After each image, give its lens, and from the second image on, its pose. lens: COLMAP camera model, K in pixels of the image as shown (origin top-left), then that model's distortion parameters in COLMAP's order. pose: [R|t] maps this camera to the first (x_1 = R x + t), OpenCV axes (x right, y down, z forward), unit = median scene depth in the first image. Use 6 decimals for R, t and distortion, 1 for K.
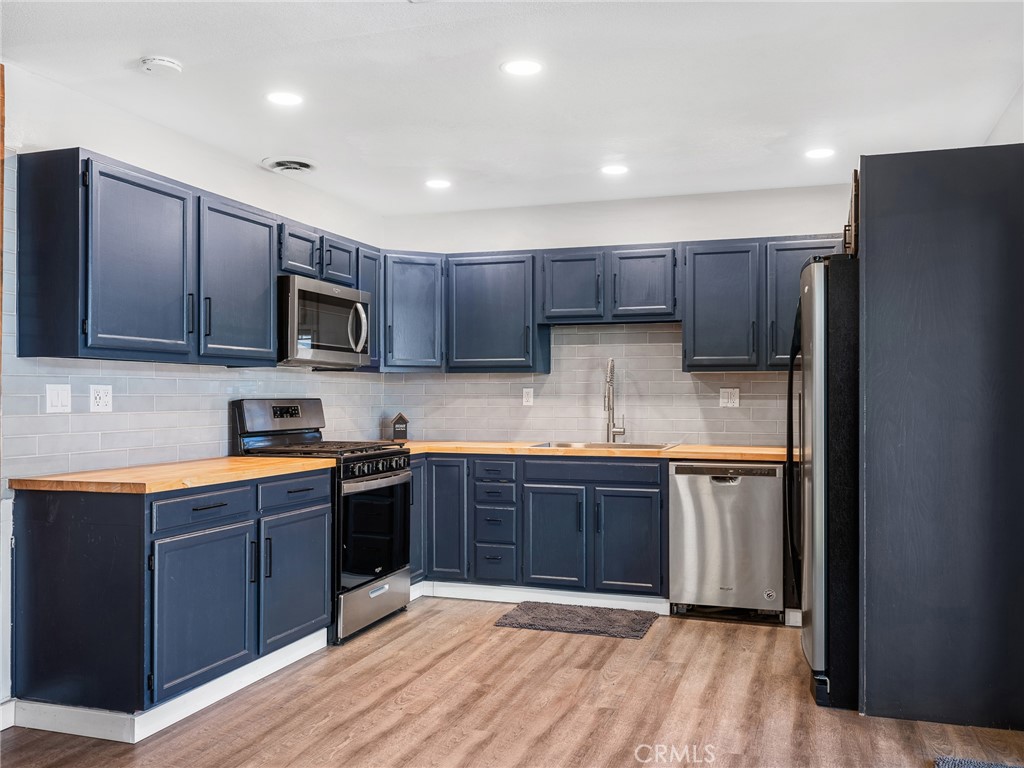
lens RADIAL K [[910.6, 0, 516.8], [0, 910.6, 387.6], [0, 0, 1]] dist [-0.003623, 0.004450]
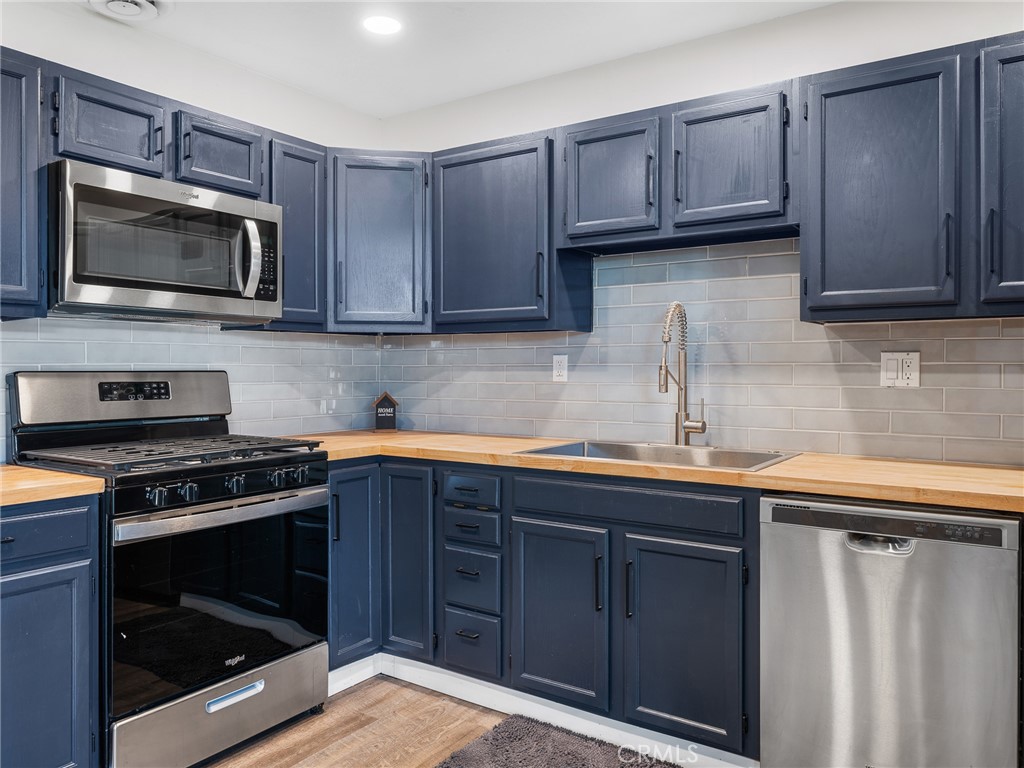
lens RADIAL K [[769.7, 0, 508.1], [0, 769.7, 369.9], [0, 0, 1]] dist [-0.009741, 0.006414]
pose [[0.961805, 0.000286, -0.273736, 0.148978], [0.002593, 0.999945, 0.010156, 0.006667], [0.273724, -0.010478, 0.961751, 0.550240]]
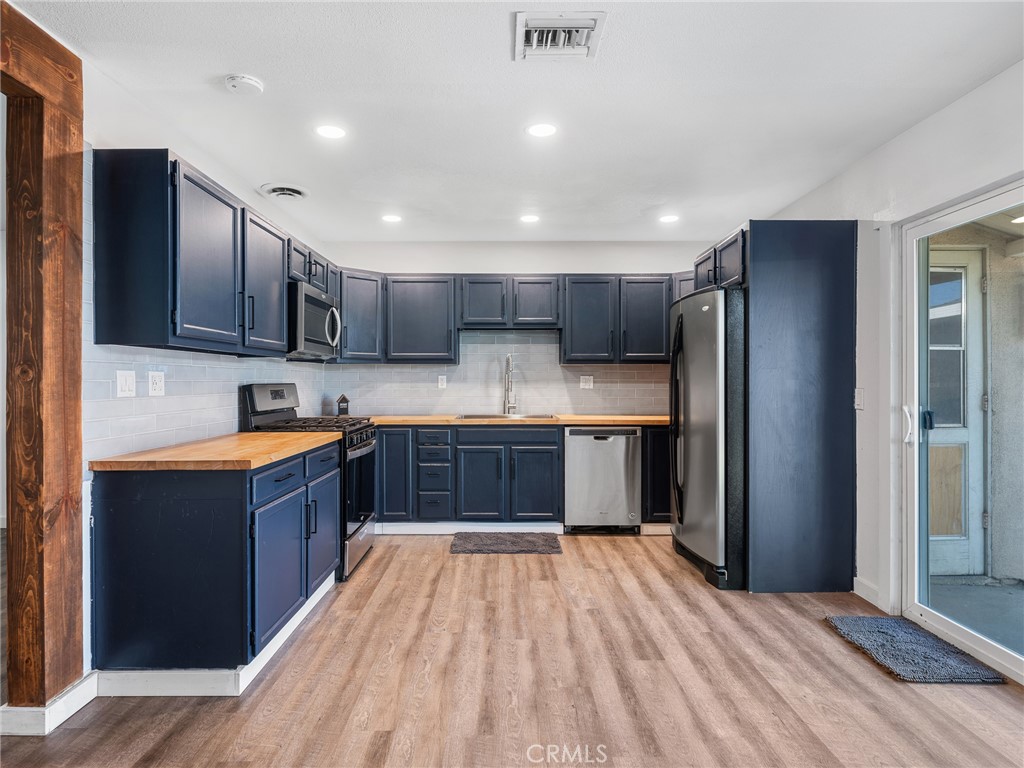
lens RADIAL K [[605.9, 0, 503.9], [0, 605.9, 382.7], [0, 0, 1]] dist [-0.003490, 0.001536]
pose [[0.945692, -0.002154, 0.325056, -0.230378], [-0.001469, 0.999940, 0.010901, 0.001654], [-0.325060, -0.010786, 0.945632, 0.133283]]
